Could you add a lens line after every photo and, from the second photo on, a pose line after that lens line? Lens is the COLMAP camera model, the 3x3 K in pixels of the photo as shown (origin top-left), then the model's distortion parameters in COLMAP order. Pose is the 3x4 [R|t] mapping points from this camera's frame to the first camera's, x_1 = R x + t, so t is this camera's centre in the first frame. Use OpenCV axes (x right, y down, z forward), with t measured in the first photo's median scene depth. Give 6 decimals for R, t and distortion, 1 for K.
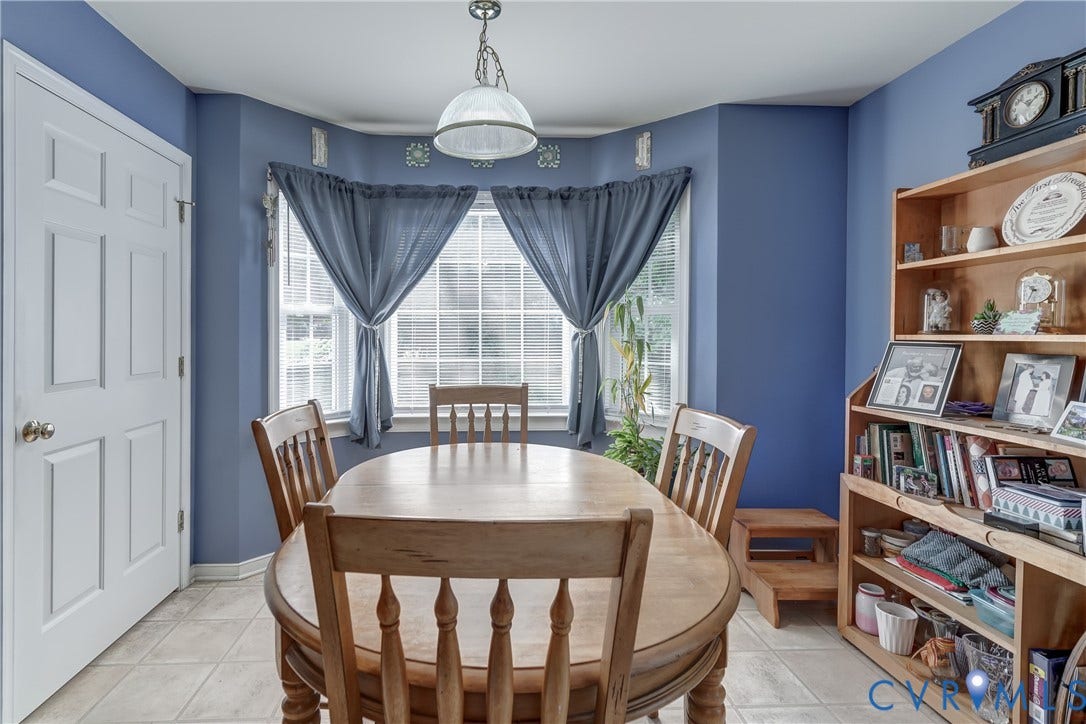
lens RADIAL K [[524.7, 0, 486.0], [0, 524.7, 337.1], [0, 0, 1]] dist [-0.005103, -0.000021]
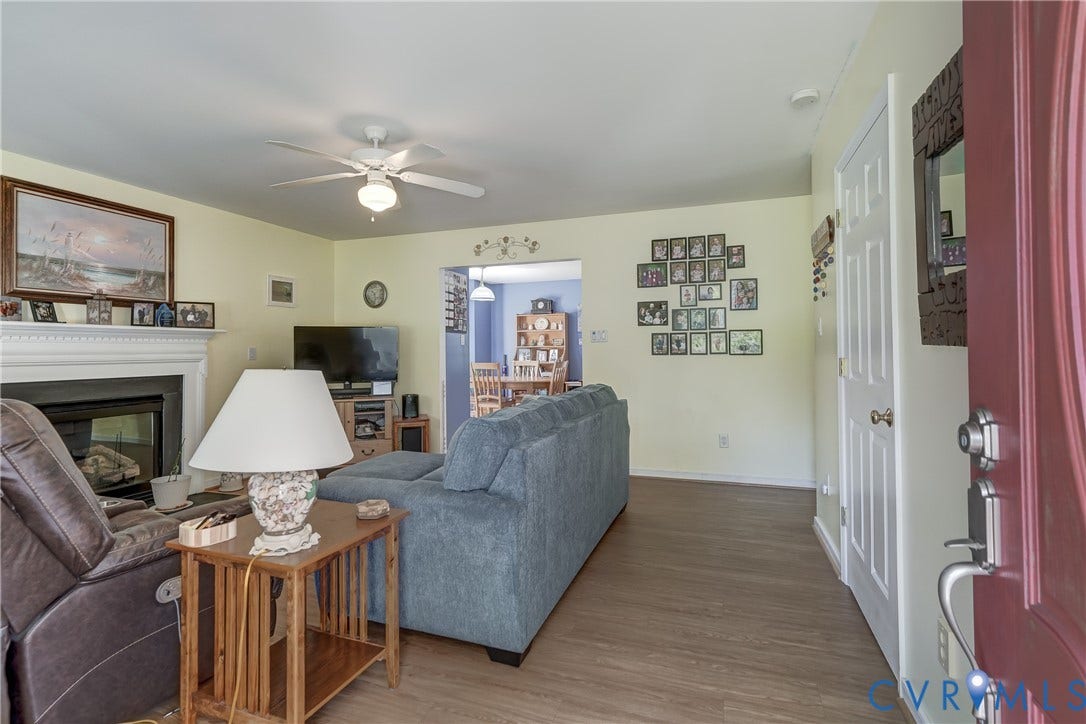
lens RADIAL K [[513.3, 0, 528.8], [0, 513.3, 337.8], [0, 0, 1]] dist [-0.000400, 0.002488]
pose [[0.391627, 0.006662, 0.920100, -2.477761], [0.020460, 0.999664, -0.015946, -0.005145], [-0.919896, 0.025070, 0.391359, -0.630733]]
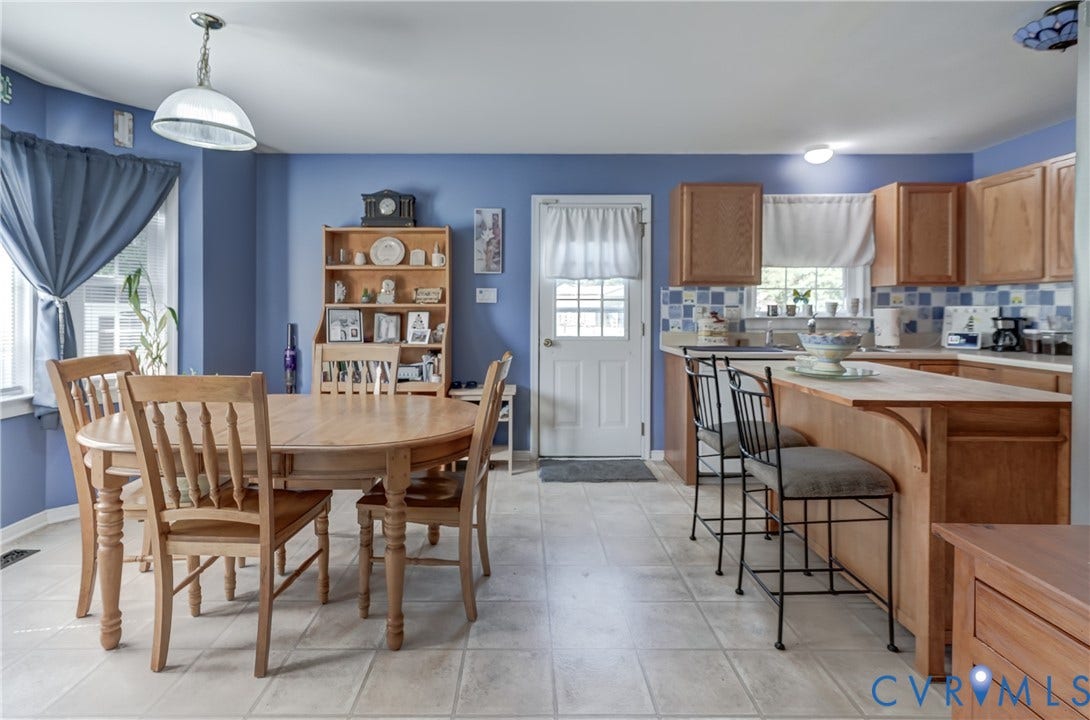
lens RADIAL K [[515.5, 0, 535.0], [0, 515.5, 308.5], [0, 0, 1]] dist [0.003096, 0.000320]
pose [[0.030000, -0.003096, 0.999545, -0.769276], [0.006248, 0.999976, 0.002909, 0.007803], [-0.999530, 0.006158, 0.030019, 0.156456]]
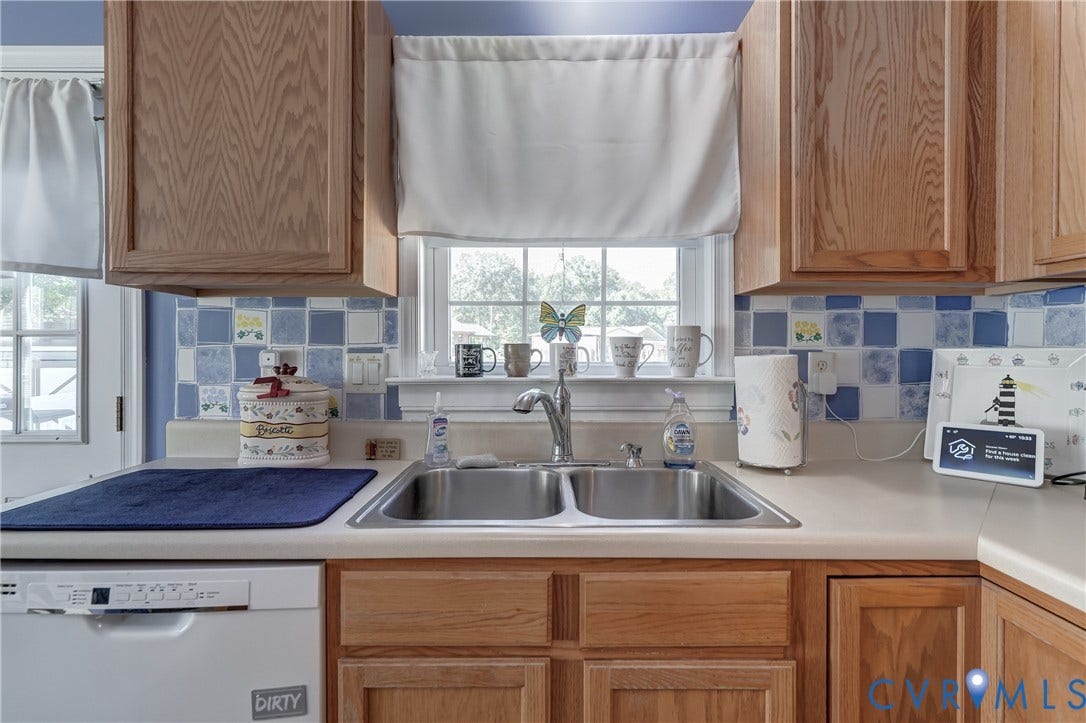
lens RADIAL K [[513.3, 0, 551.7], [0, 513.3, 350.4], [0, 0, 1]] dist [-0.000400, 0.002488]
pose [[0.016532, -0.005601, 0.999848, 0.168399], [0.009385, 0.999941, 0.005446, 0.009102], [-0.999819, 0.009293, 0.016583, -0.557041]]
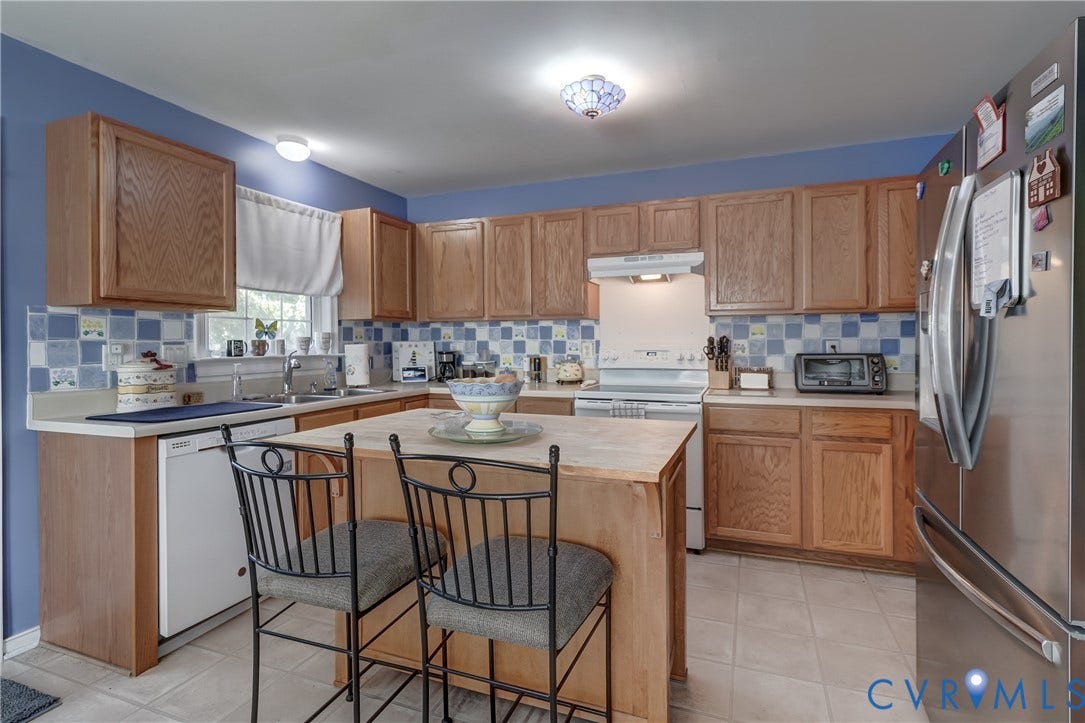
lens RADIAL K [[512.9, 0, 544.1], [0, 512.9, 345.0], [0, 0, 1]] dist [-0.000400, 0.002488]
pose [[-0.918160, 0.002729, 0.396201, -0.272496], [0.008631, 0.999877, 0.013116, 0.006959], [-0.396116, 0.015462, -0.918070, 0.226663]]
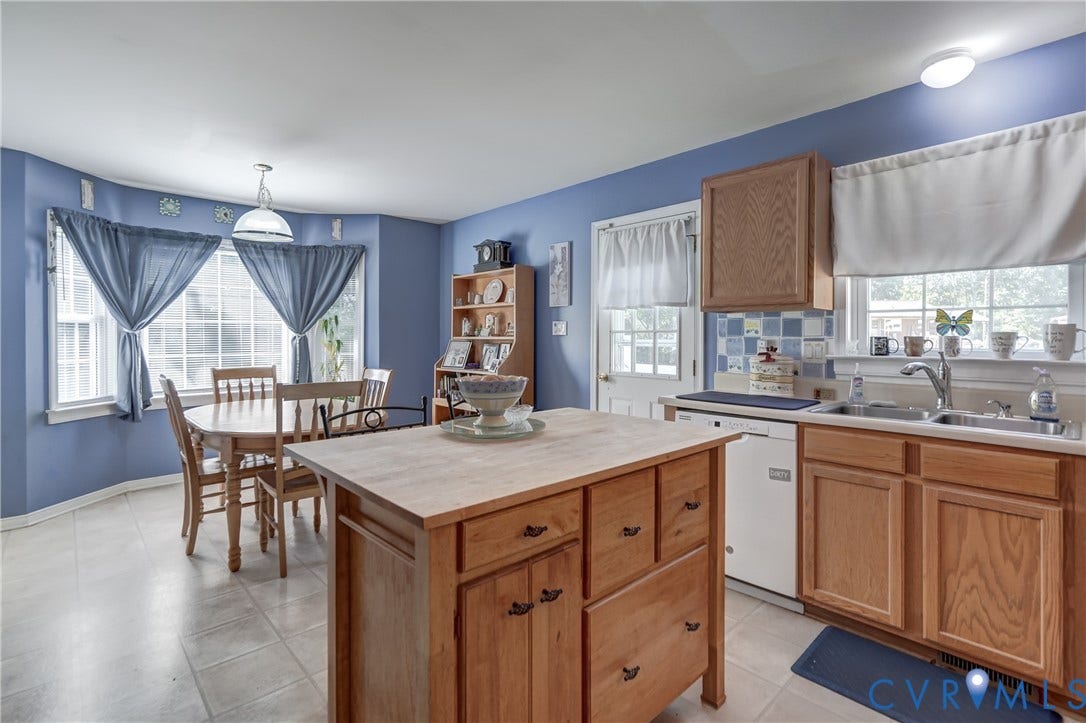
lens RADIAL K [[513.3, 0, 540.6], [0, 513.3, 338.6], [0, 0, 1]] dist [-0.000400, 0.002488]
pose [[0.748695, -0.003952, 0.662903, -0.336511], [0.006172, 0.999980, -0.001009, 0.005968], [-0.662886, 0.004847, 0.748704, -0.740523]]
